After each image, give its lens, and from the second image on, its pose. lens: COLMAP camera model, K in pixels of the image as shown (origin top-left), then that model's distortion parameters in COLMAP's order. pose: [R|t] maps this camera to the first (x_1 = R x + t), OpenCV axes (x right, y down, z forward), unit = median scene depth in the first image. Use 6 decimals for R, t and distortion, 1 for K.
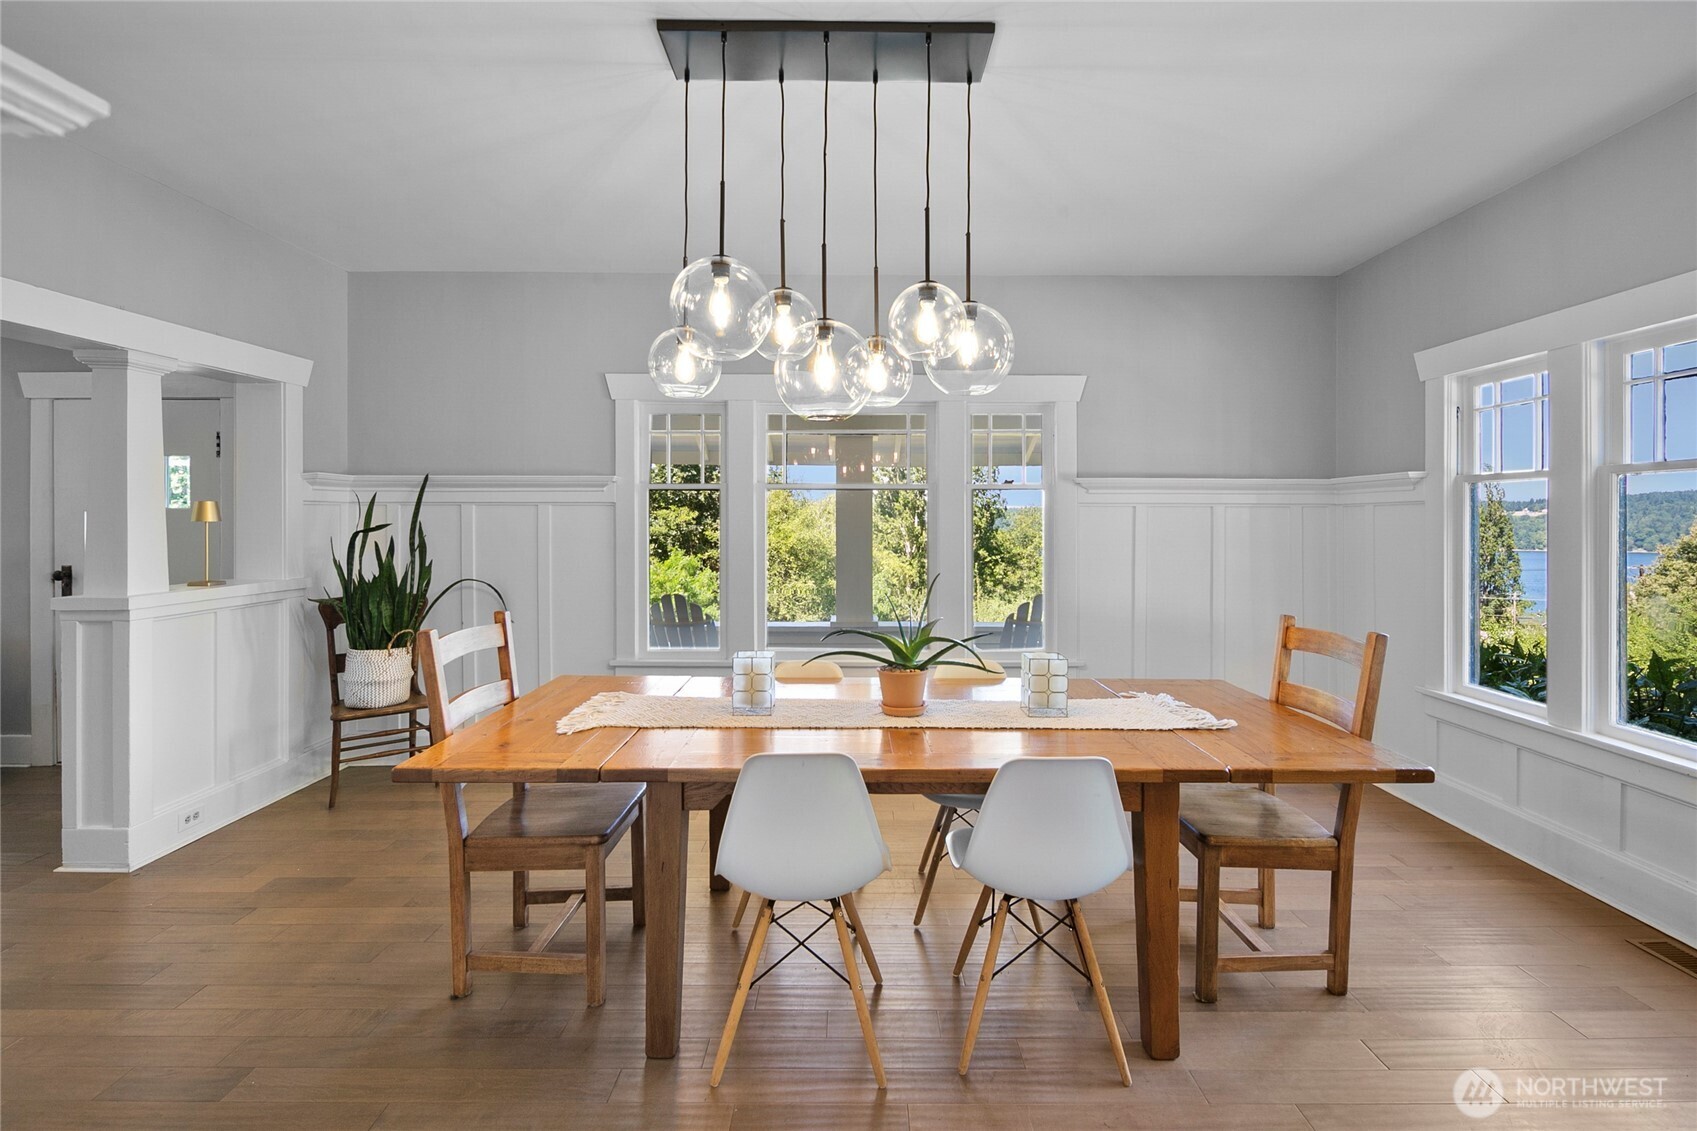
lens RADIAL K [[751.7, 0, 861.6], [0, 751.7, 513.5], [0, 0, 1]] dist [-0.000320, -0.000065]
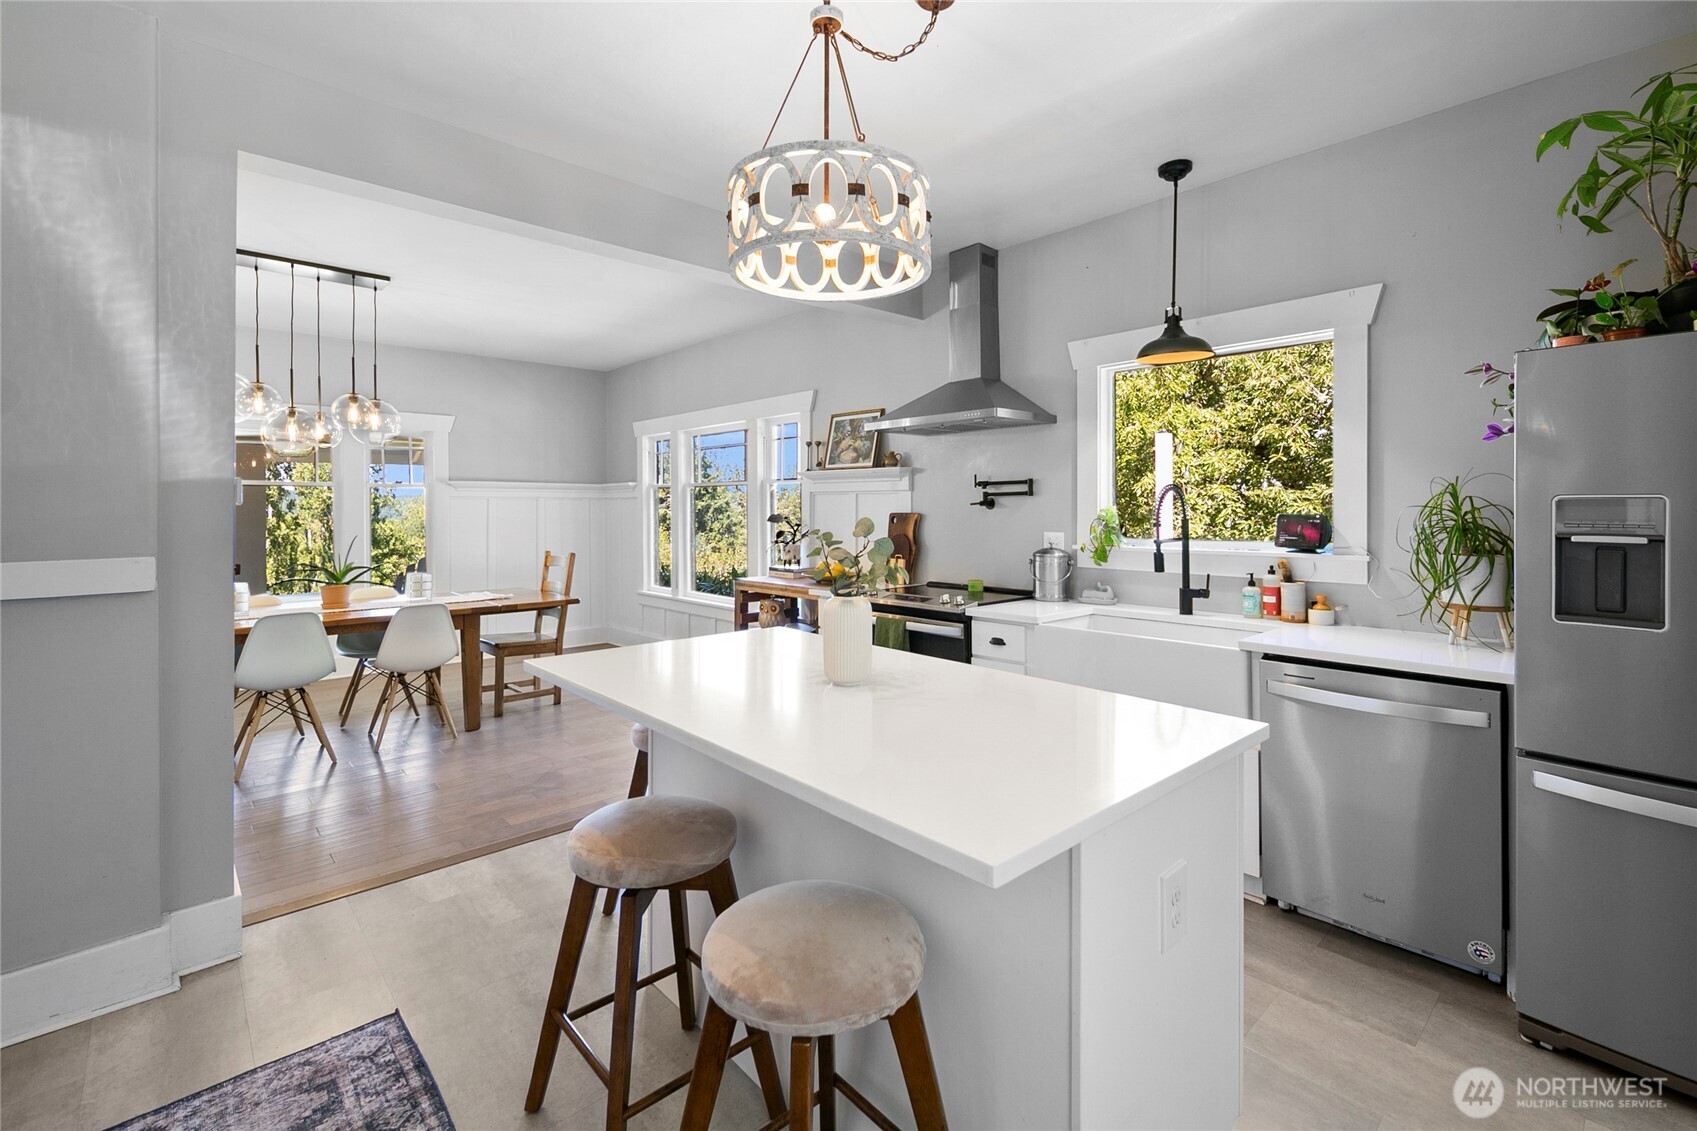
lens RADIAL K [[751.7, 0, 861.6], [0, 751.7, 513.5], [0, 0, 1]] dist [-0.000320, -0.000065]
pose [[0.736311, -0.008824, 0.676586, -0.228092], [-0.001064, 0.999899, 0.014199, -0.002935], [-0.676643, -0.011175, 0.736227, -1.186458]]
